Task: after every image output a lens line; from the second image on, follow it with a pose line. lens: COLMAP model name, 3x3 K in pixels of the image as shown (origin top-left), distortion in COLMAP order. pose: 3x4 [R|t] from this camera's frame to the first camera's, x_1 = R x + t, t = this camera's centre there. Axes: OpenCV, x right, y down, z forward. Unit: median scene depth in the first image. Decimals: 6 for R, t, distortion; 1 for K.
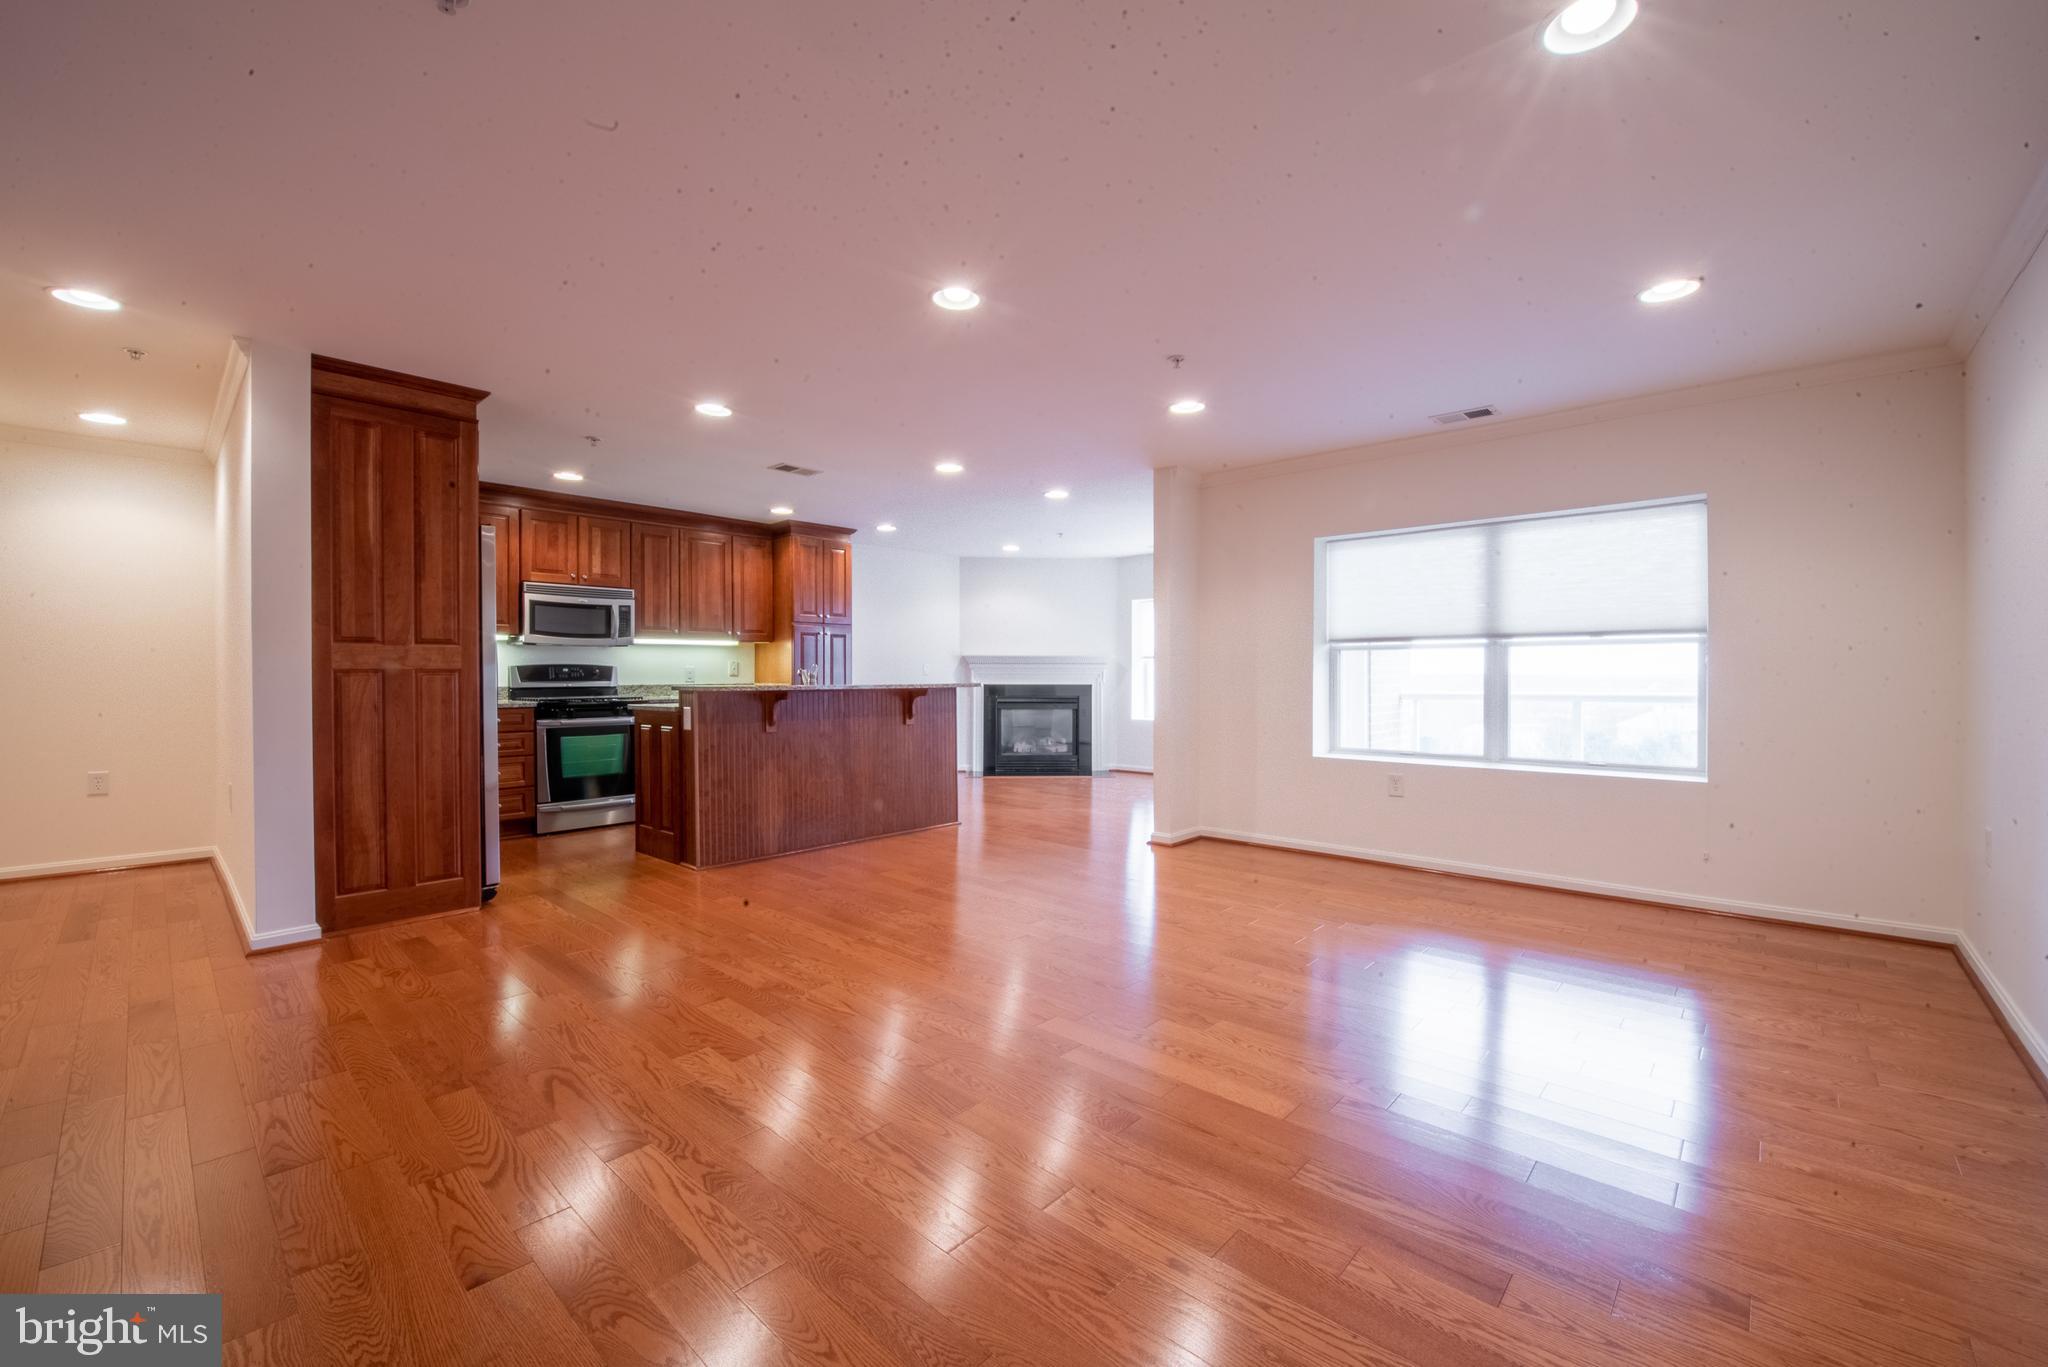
lens RADIAL K [[822.1, 0, 1028.0], [0, 822.1, 686.7], [0, 0, 1]] dist [-0.017103, -0.001446]
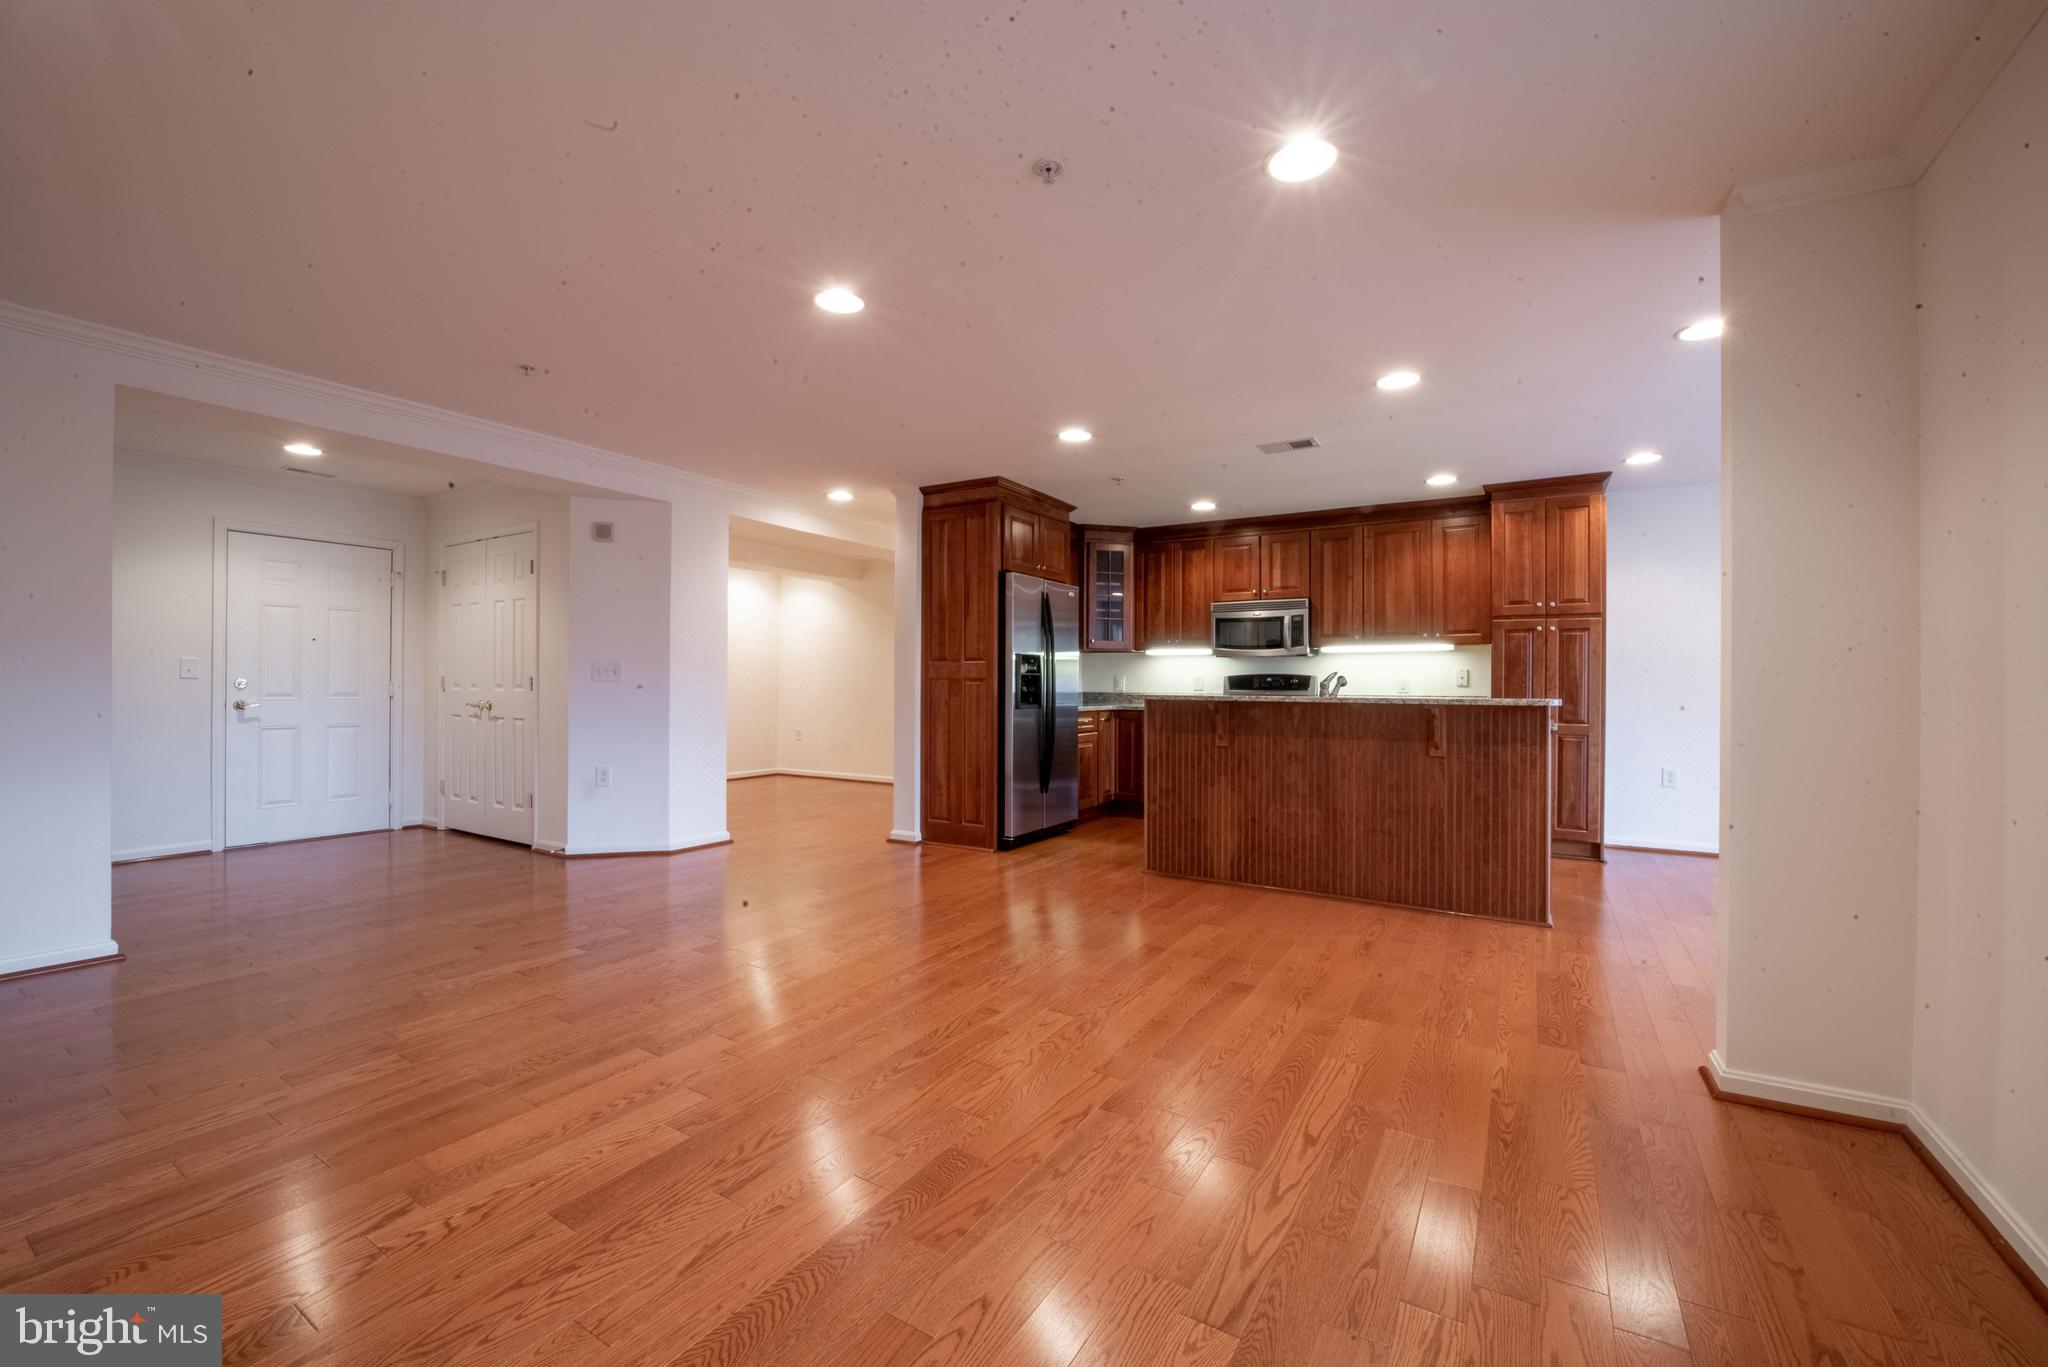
lens RADIAL K [[822.1, 0, 1024.2], [0, 822.1, 683.2], [0, 0, 1]] dist [-0.017103, -0.001446]
pose [[0.188568, 0.002309, -0.982057, 0.567691], [-0.020918, 0.999780, -0.001666, -0.008922], [0.981837, 0.020857, 0.188575, 0.633381]]
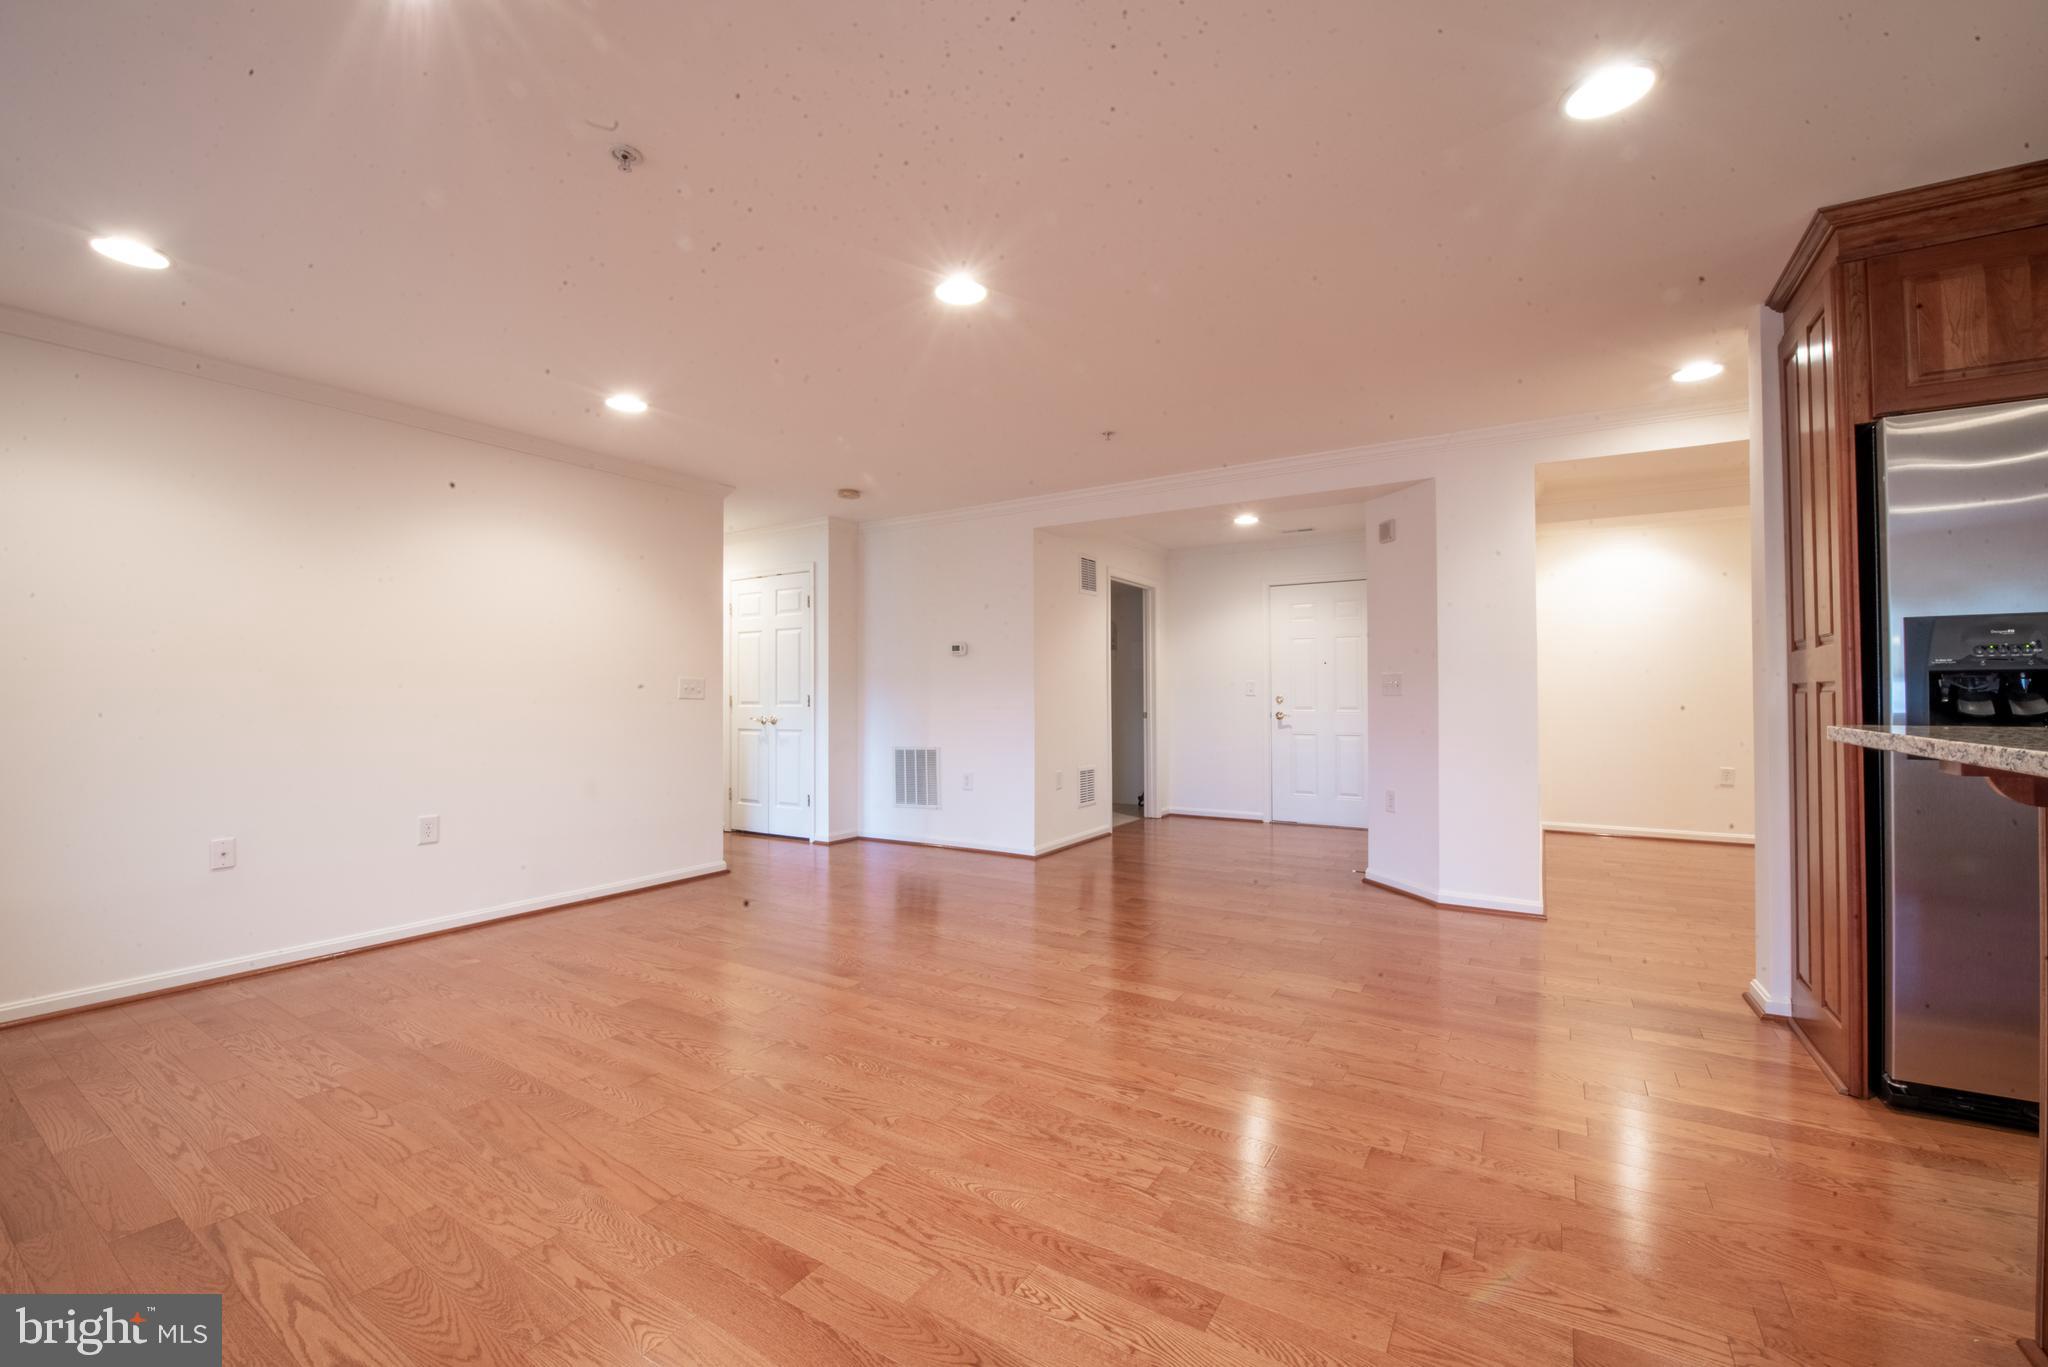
lens RADIAL K [[822.1, 0, 1032.4], [0, 822.1, 683.5], [0, 0, 1]] dist [-0.017103, -0.001446]
pose [[-0.983073, 0.003418, -0.183181, 0.002592], [0.003536, 0.999994, -0.000321, -0.017616], [0.183179, -0.000963, -0.983079, 1.177311]]
